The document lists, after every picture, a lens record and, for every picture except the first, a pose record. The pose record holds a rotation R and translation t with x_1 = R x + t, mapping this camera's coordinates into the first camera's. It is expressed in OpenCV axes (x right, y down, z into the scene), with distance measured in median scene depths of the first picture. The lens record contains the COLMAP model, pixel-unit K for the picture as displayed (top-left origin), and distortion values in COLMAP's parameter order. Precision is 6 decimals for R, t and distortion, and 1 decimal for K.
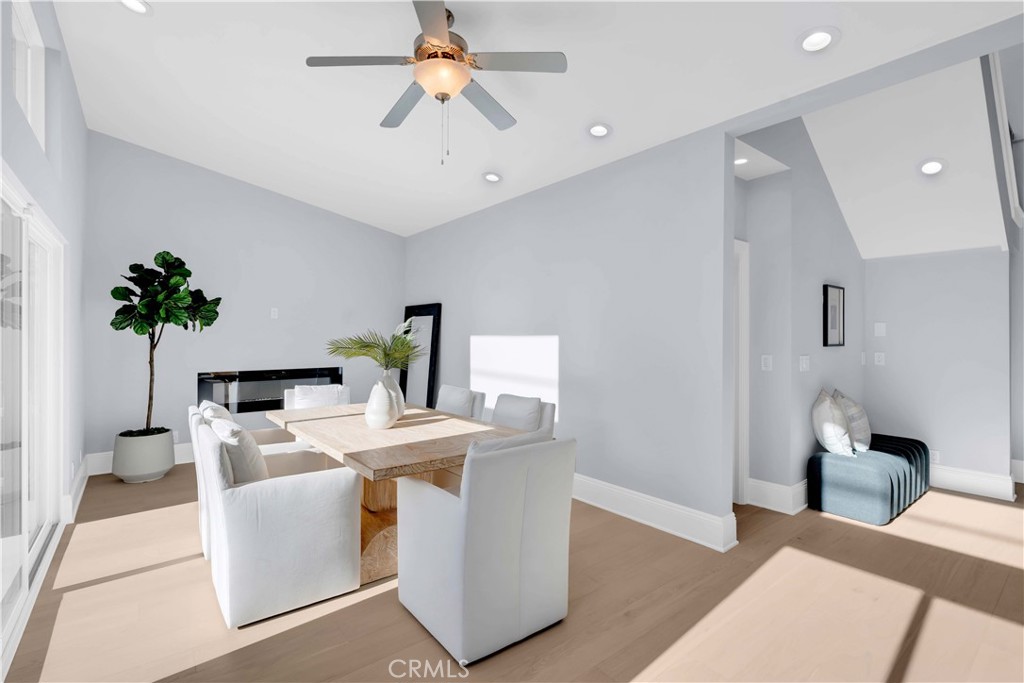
lens RADIAL K [[462.7, 0, 510.1], [0, 462.7, 341.7], [0, 0, 1]] dist [0.003367, -0.000500]
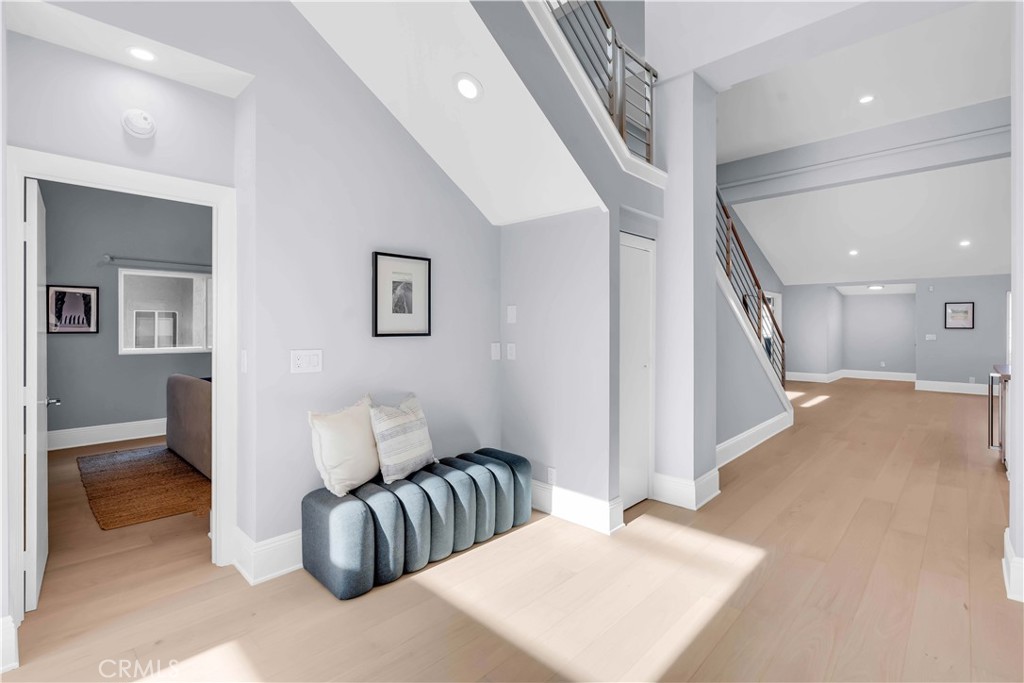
lens RADIAL K [[462.7, 0, 510.3], [0, 462.7, 332.3], [0, 0, 1]] dist [0.003367, -0.000500]
pose [[0.992310, -0.005822, 0.123637, 0.757253], [0.005737, 0.999983, 0.001042, 0.003113], [-0.123641, -0.000325, 0.992327, 0.233895]]
